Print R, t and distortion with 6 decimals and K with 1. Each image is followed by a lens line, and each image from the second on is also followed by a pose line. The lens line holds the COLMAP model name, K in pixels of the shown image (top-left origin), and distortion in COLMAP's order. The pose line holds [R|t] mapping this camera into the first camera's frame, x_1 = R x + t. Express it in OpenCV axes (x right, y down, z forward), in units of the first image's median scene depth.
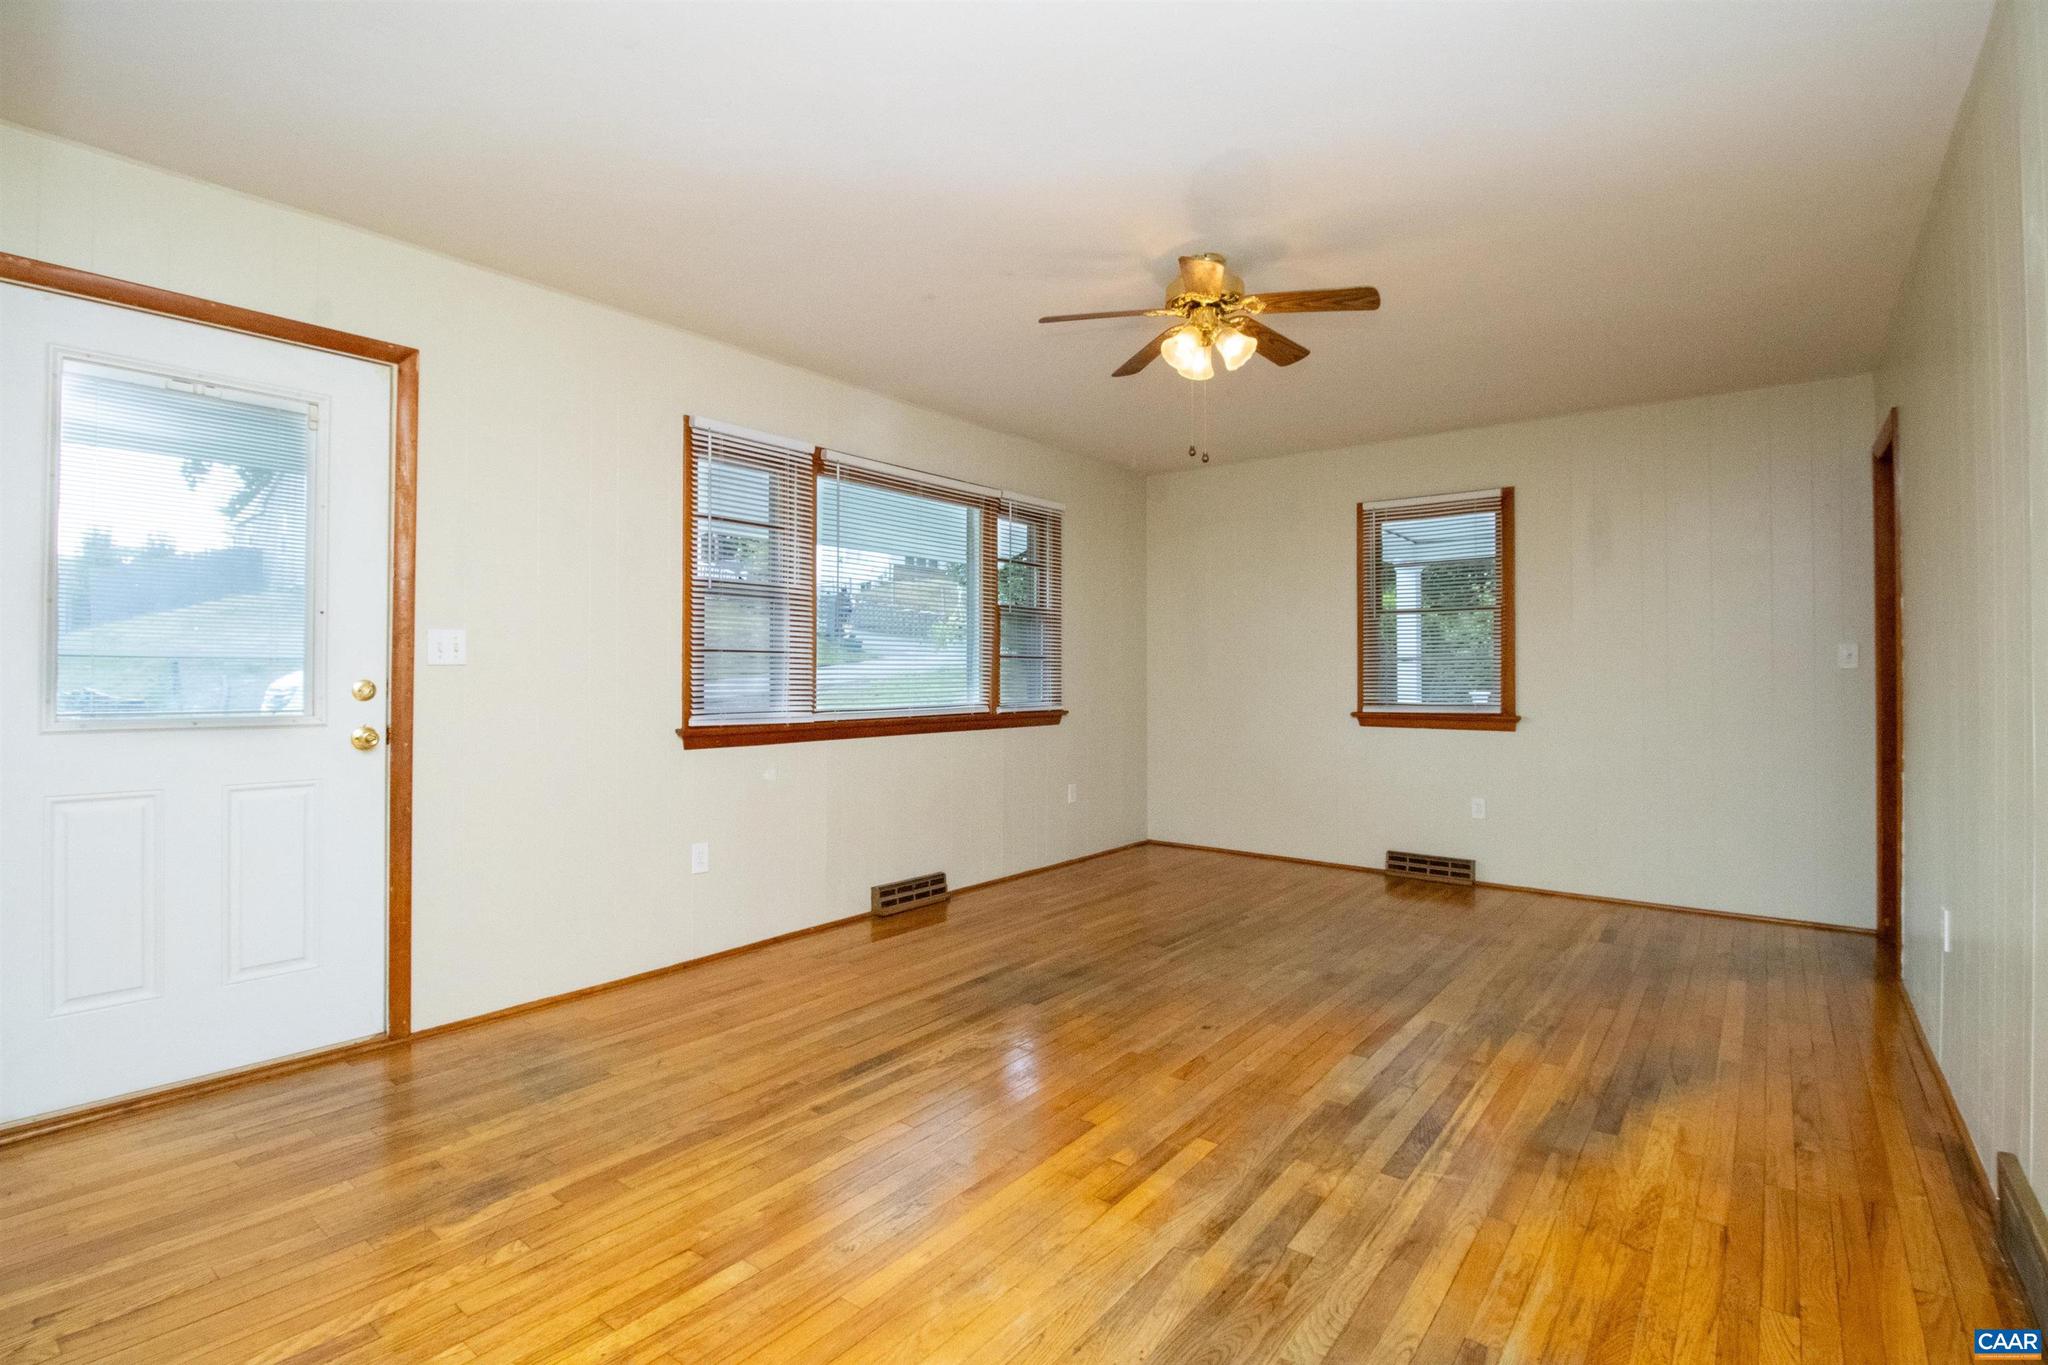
lens RADIAL K [[950.7, 0, 1064.7], [0, 950.7, 669.8], [0, 0, 1]] dist [-0.002539, -0.001664]
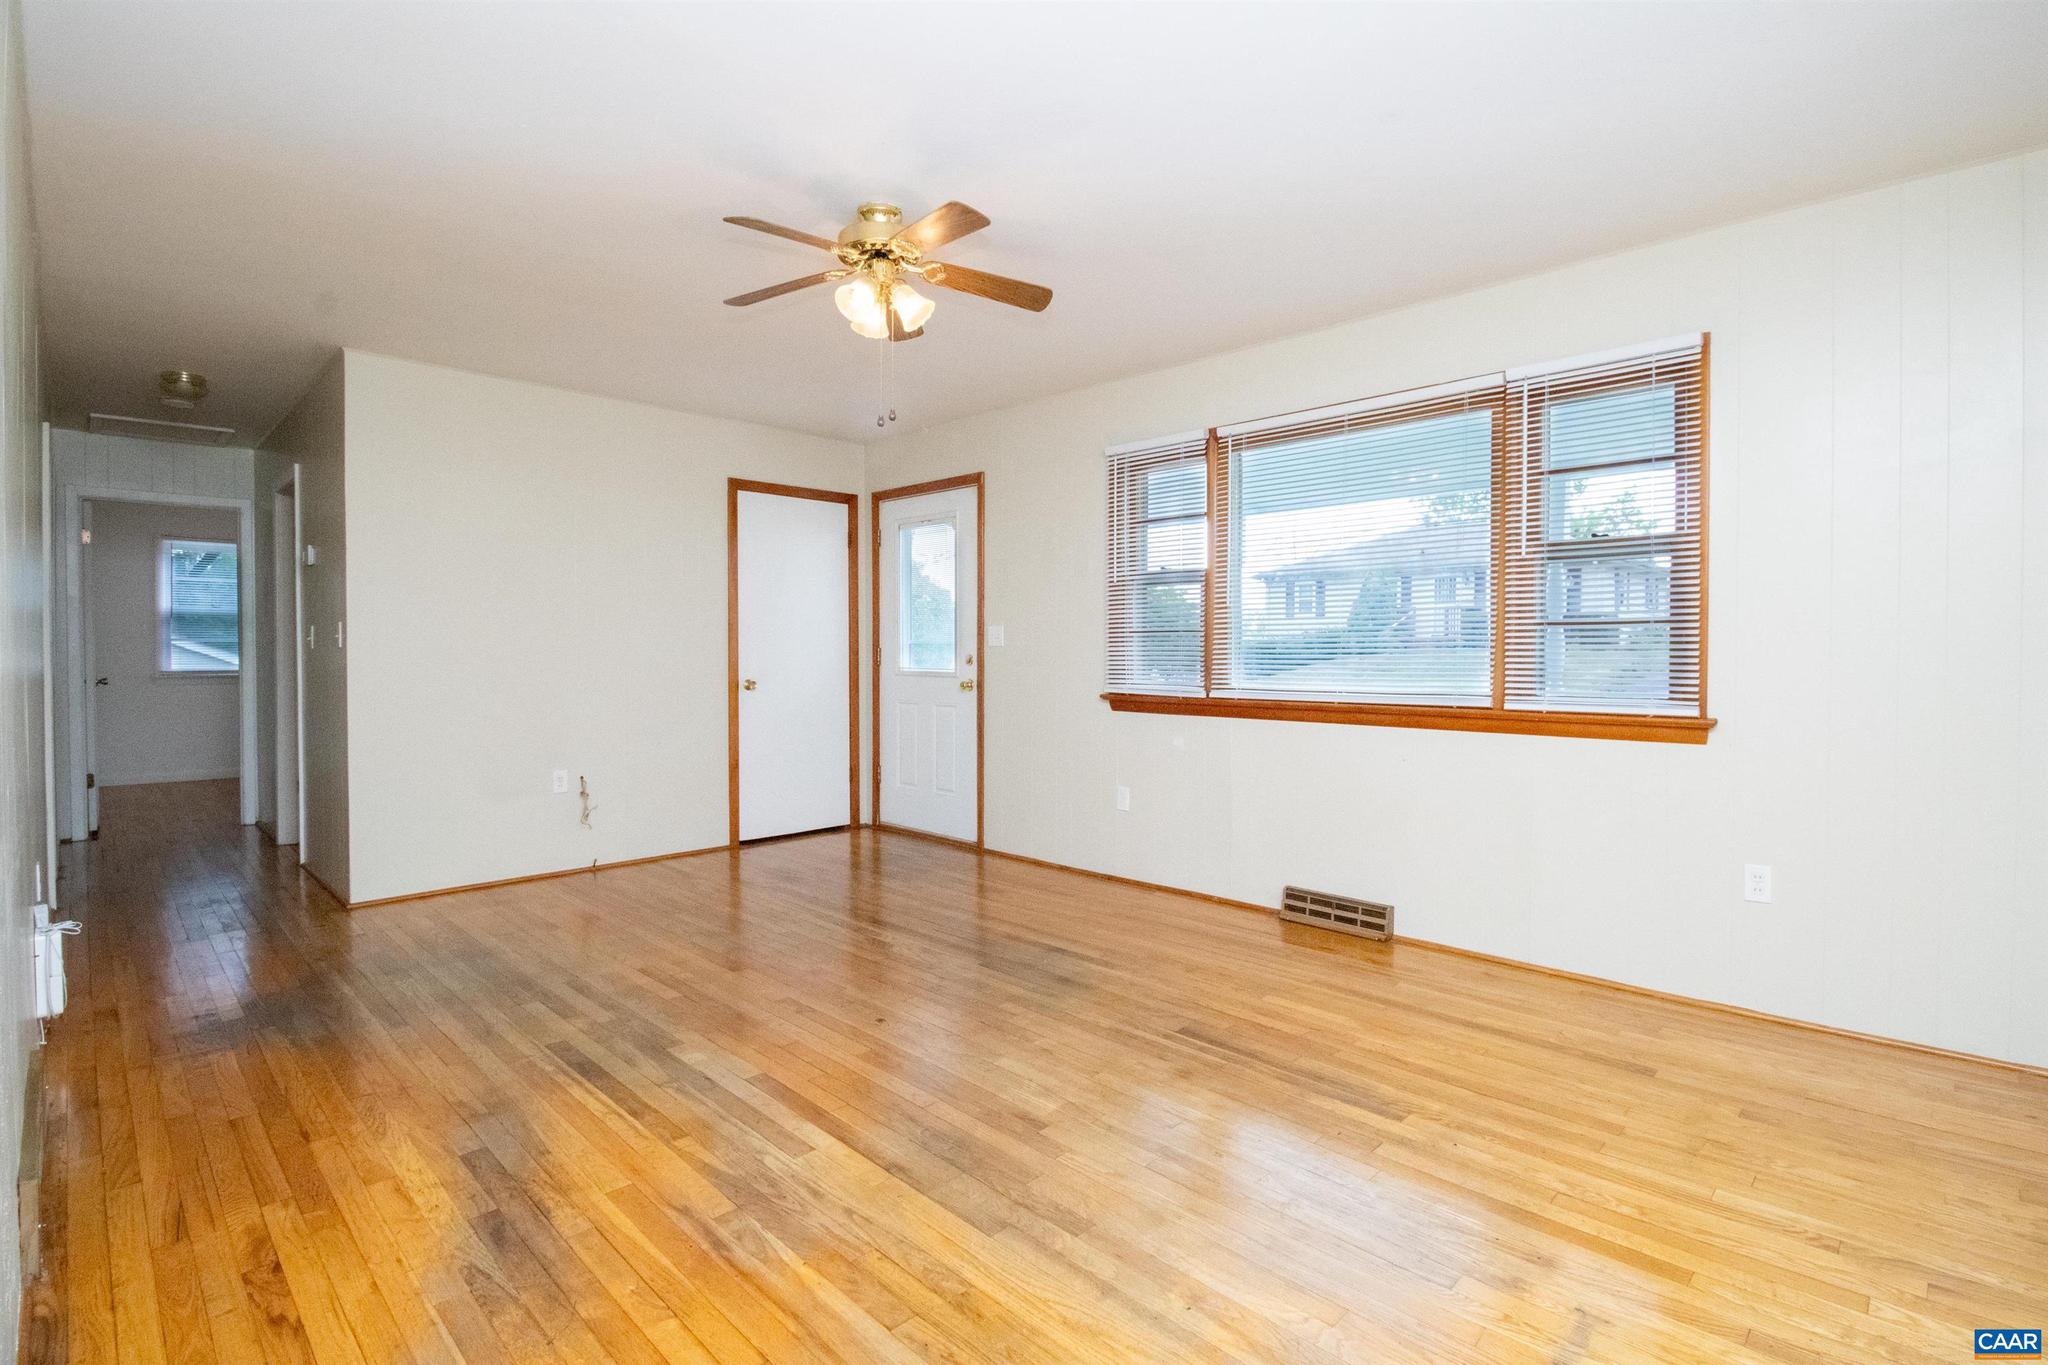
lens RADIAL K [[950.7, 0, 1007.3], [0, 950.7, 674.8], [0, 0, 1]] dist [-0.002539, -0.001664]
pose [[-0.146716, 0.024374, -0.988878, 1.139268], [0.004722, 0.999702, 0.023941, 0.006297], [0.989167, -0.001157, -0.146788, 1.351037]]
